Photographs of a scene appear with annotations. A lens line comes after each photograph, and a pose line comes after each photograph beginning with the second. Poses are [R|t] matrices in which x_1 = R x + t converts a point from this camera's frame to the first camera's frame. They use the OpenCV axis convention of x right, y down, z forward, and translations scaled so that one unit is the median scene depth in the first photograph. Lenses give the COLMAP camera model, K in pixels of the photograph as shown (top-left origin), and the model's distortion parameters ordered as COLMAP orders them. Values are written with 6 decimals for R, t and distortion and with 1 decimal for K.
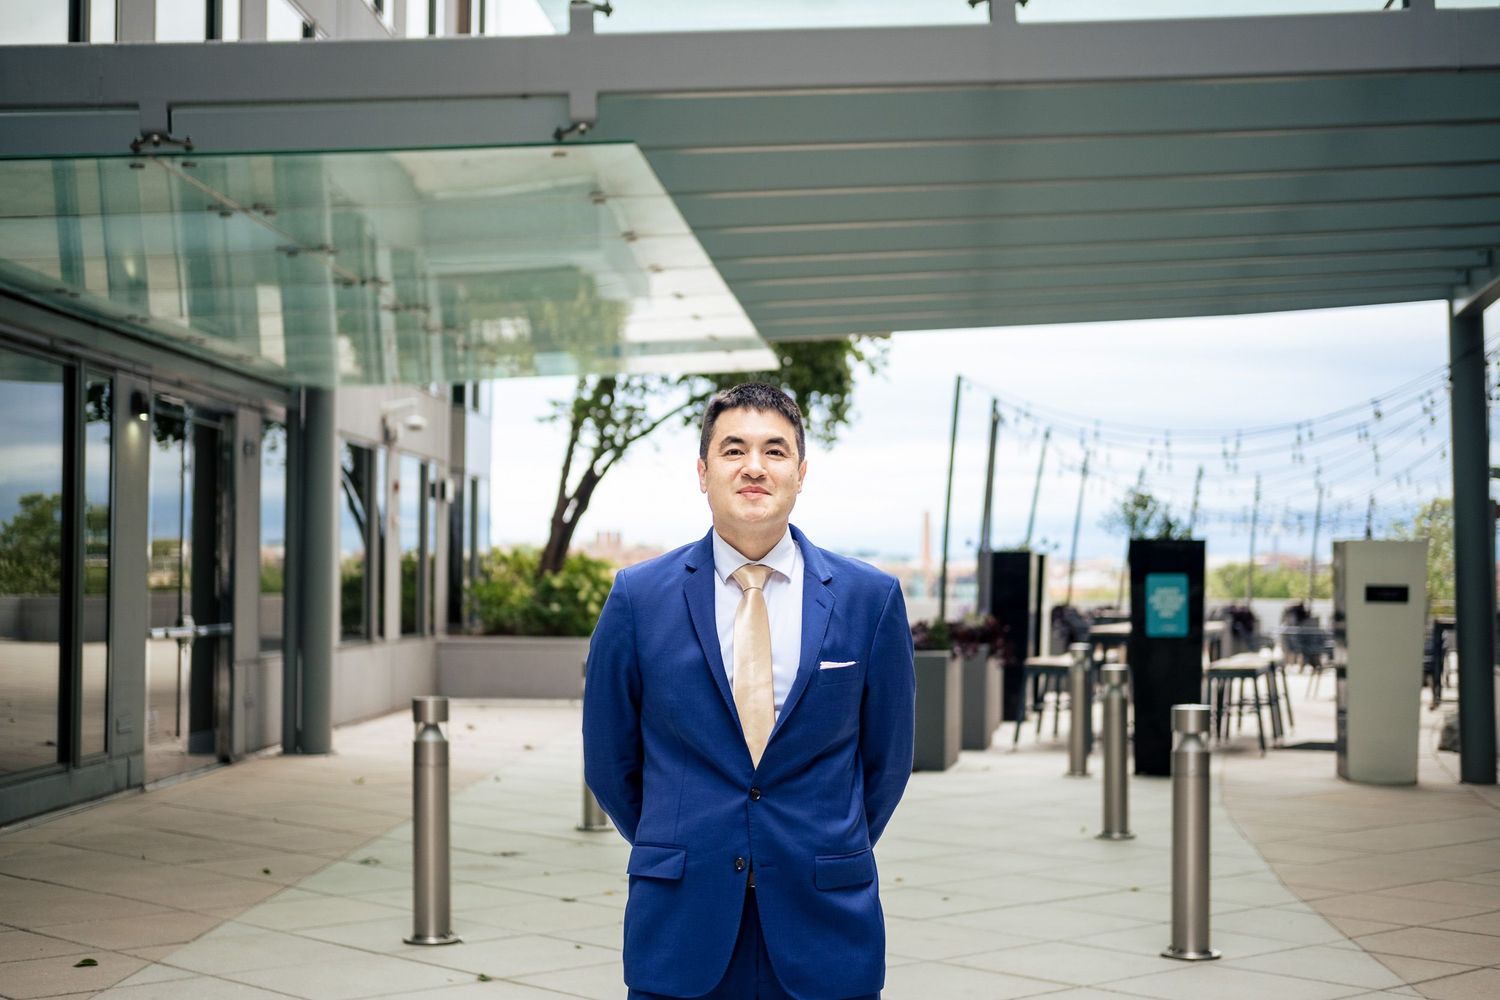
lens RADIAL K [[2293.6, 0, 751.8], [0, 2293.6, 489.4], [0, 0, 1]] dist [0.014301, 0.000000]
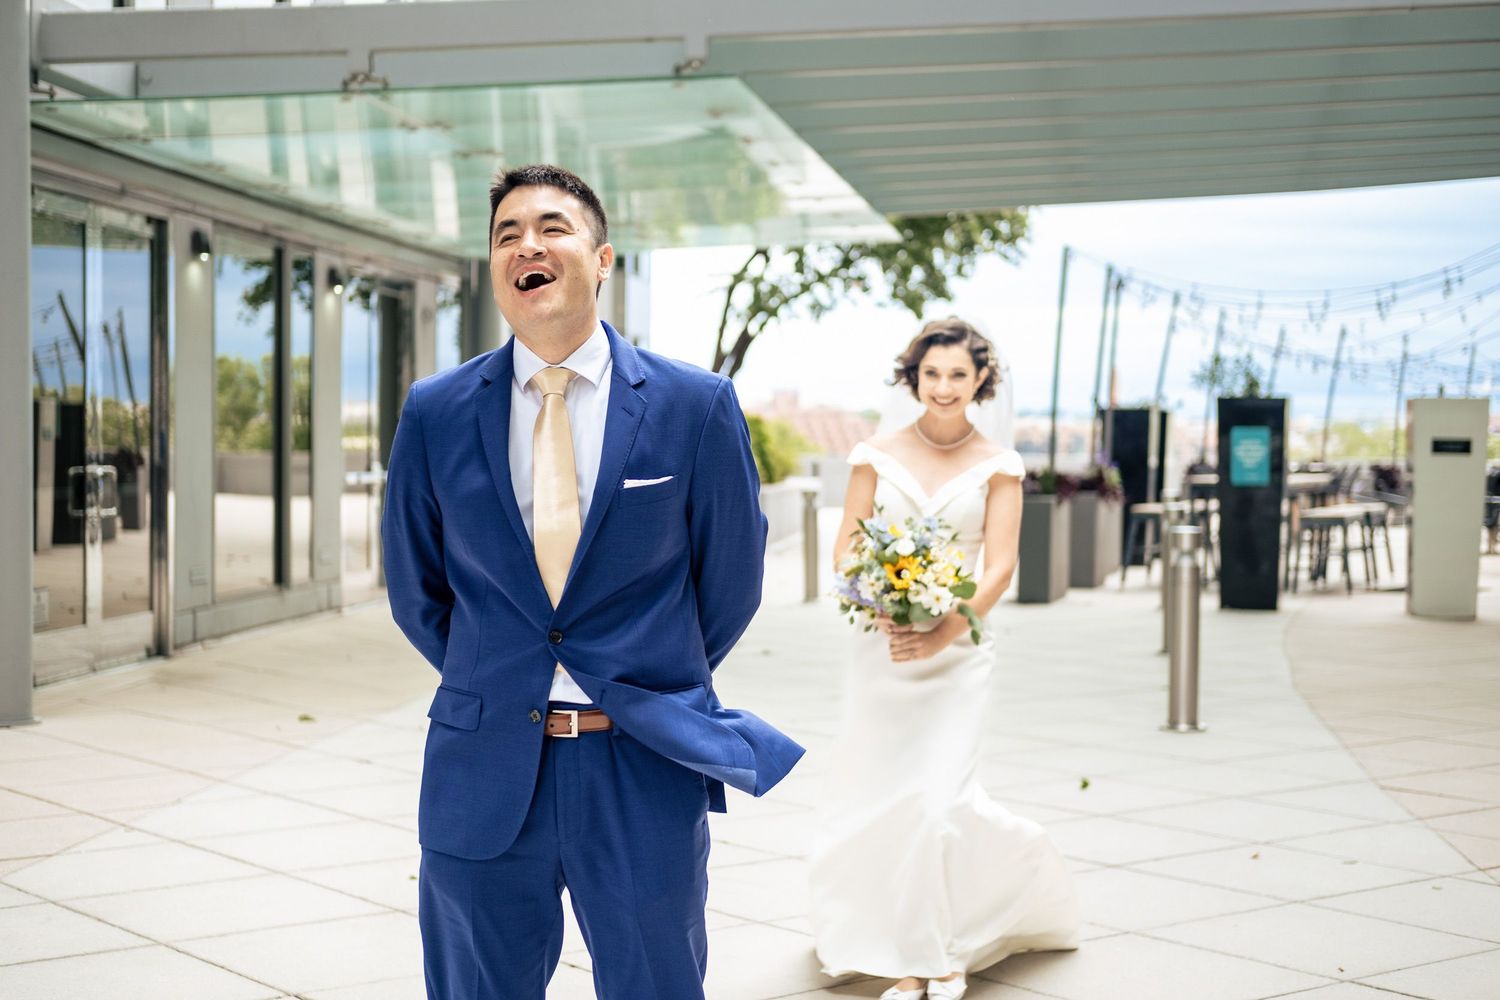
lens RADIAL K [[2293.6, 0, 752.2], [0, 2293.6, 503.7], [0, 0, 1]] dist [0.014301, 0.000000]
pose [[0.997410, 0.004252, -0.071797, 0.022259], [0.000634, 0.997693, 0.067883, -0.001833], [0.071920, -0.067753, 0.995107, -0.120751]]
